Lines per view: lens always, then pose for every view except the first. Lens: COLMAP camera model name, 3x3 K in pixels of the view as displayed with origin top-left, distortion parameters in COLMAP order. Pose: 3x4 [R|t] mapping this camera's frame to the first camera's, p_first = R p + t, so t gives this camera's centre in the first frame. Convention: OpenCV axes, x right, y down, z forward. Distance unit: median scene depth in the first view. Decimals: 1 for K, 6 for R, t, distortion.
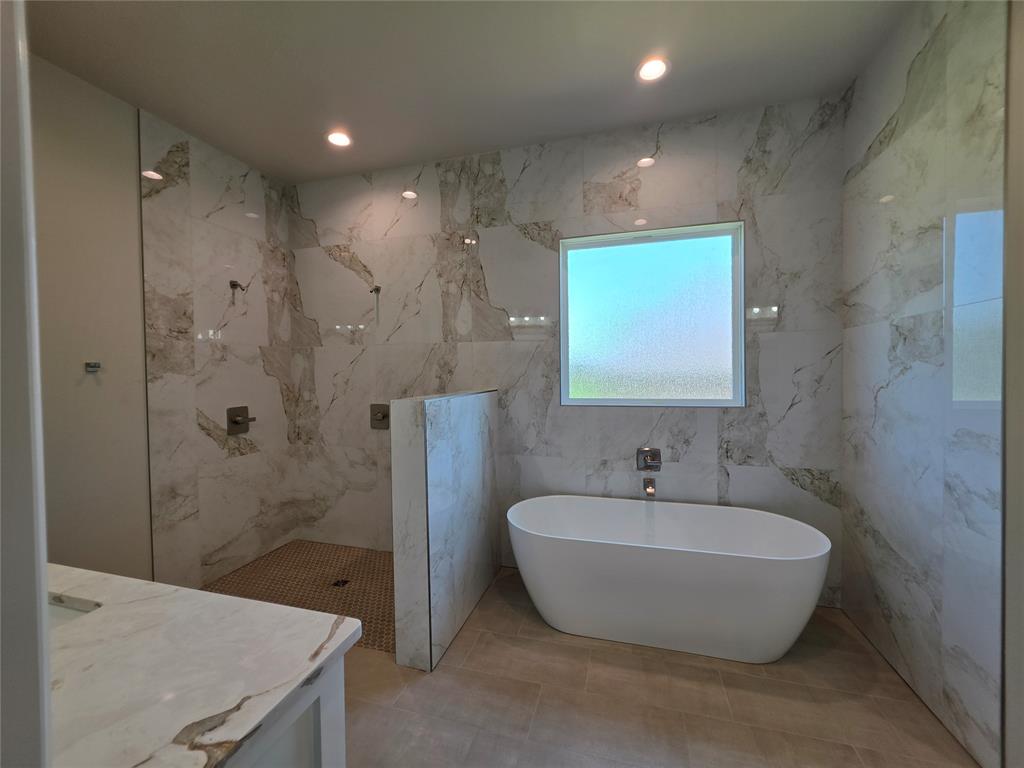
lens RADIAL K [[412.9, 0, 511.0], [0, 412.9, 380.5], [0, 0, 1]] dist [-0.001150, -0.000080]
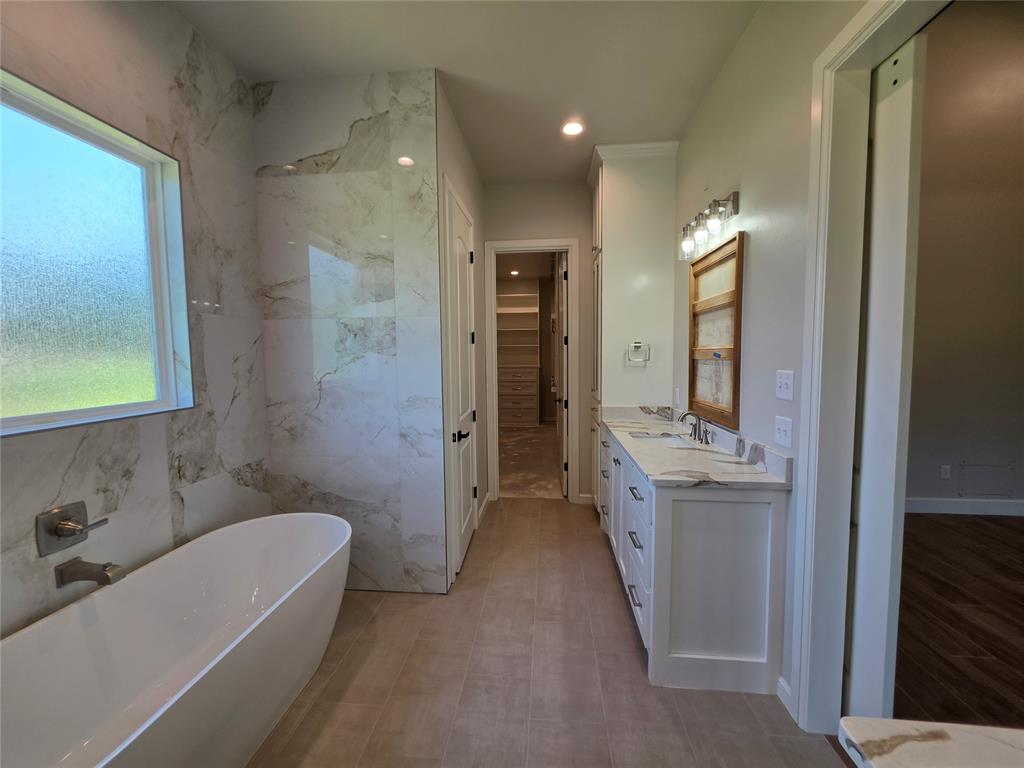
lens RADIAL K [[412.9, 0, 510.5], [0, 412.9, 382.3], [0, 0, 1]] dist [-0.001150, -0.000080]
pose [[-0.184140, -0.052272, 0.981509, -0.291218], [0.032803, 0.997702, 0.059289, -0.008736], [-0.982352, 0.043114, -0.182002, 0.528125]]
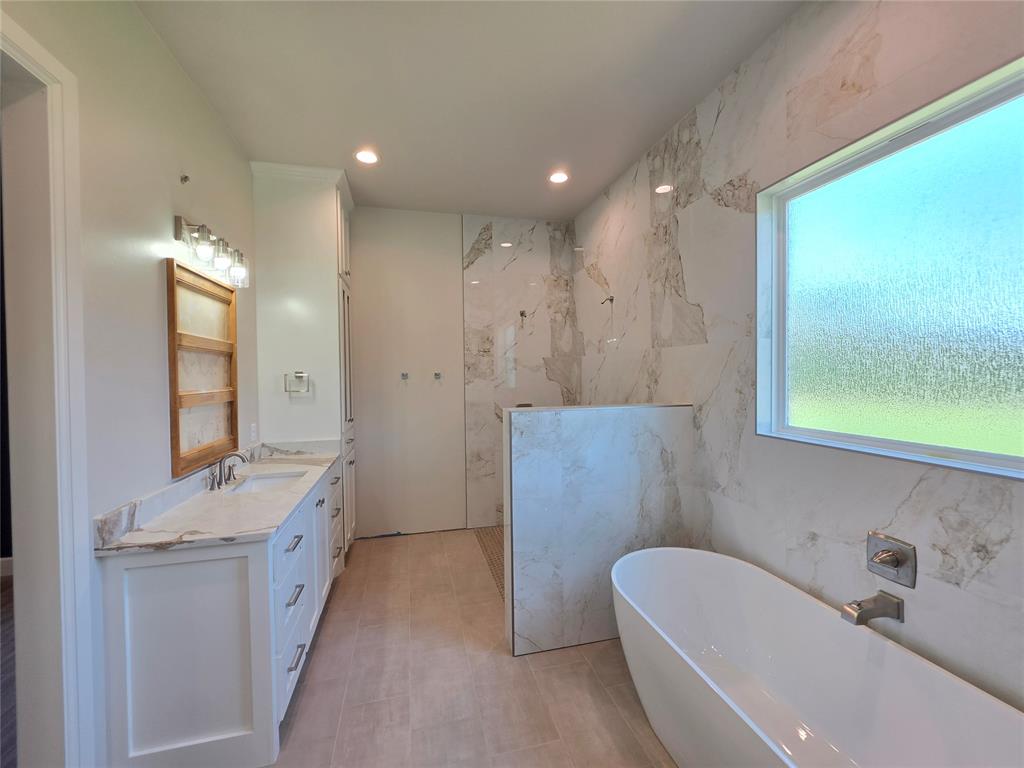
lens RADIAL K [[412.9, 0, 511.2], [0, 412.9, 381.7], [0, 0, 1]] dist [-0.001150, -0.000080]
pose [[0.504888, 0.024379, -0.862841, 0.545626], [-0.016340, 0.999692, 0.018684, -0.036573], [0.863030, 0.004666, 0.505131, 0.319749]]
